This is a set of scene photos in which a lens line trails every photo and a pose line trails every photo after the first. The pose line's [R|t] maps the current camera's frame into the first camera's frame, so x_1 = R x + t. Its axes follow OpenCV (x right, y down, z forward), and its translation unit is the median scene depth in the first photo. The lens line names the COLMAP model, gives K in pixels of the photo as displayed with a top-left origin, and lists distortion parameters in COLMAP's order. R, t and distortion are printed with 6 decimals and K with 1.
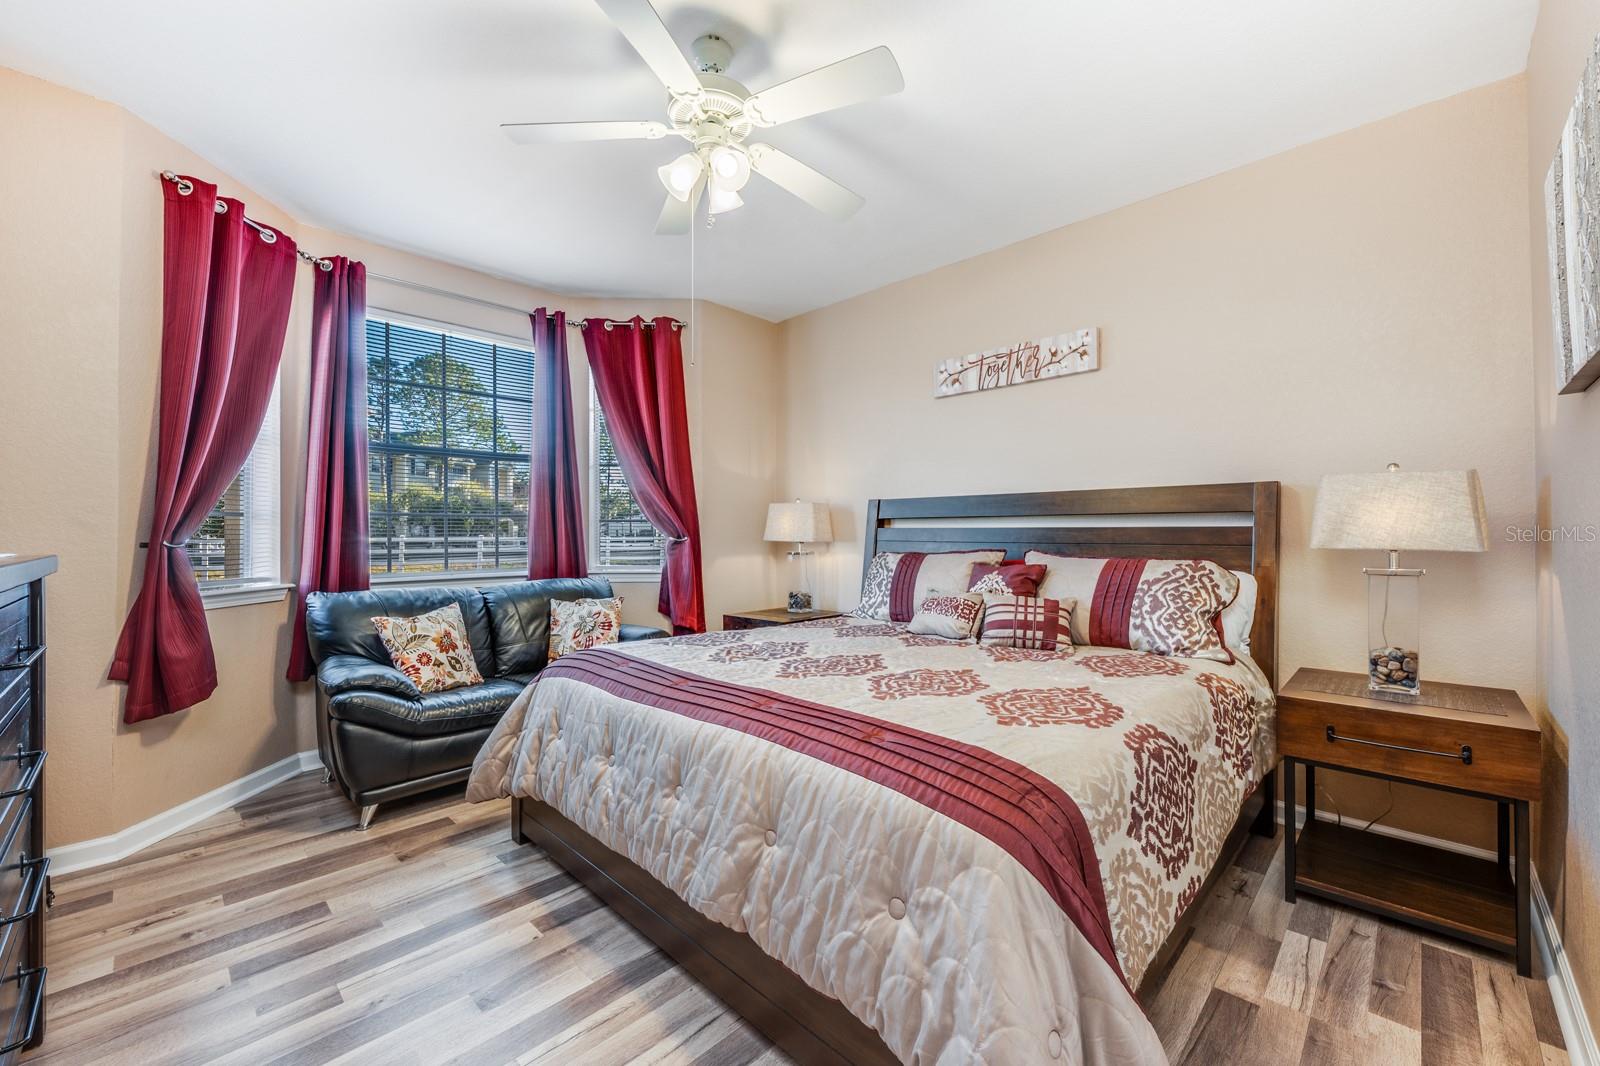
lens RADIAL K [[638.6, 0, 792.7], [0, 638.6, 532.0], [0, 0, 1]] dist [0.001321, 0.000142]
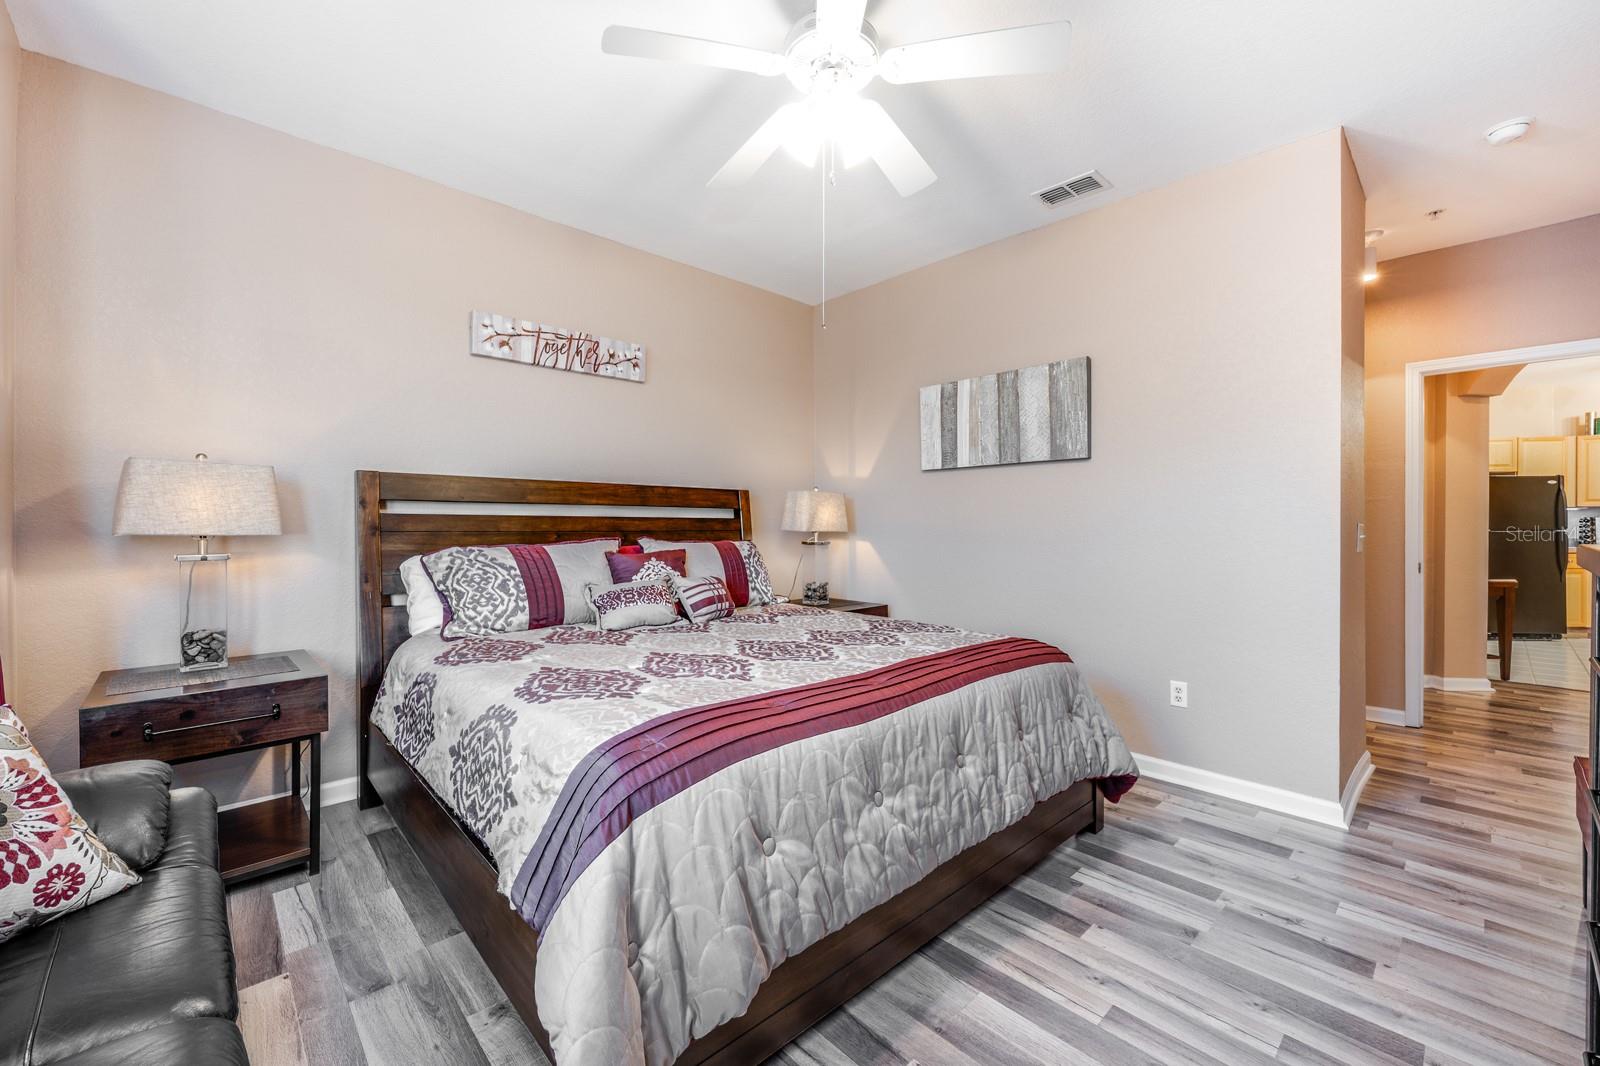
lens RADIAL K [[638.6, 0, 792.7], [0, 638.6, 532.0], [0, 0, 1]] dist [0.001321, 0.000142]
pose [[0.045398, -0.015714, 0.998845, -0.672783], [-0.008661, 0.999832, 0.016124, -0.001161], [-0.998931, -0.009383, 0.045254, 0.656763]]
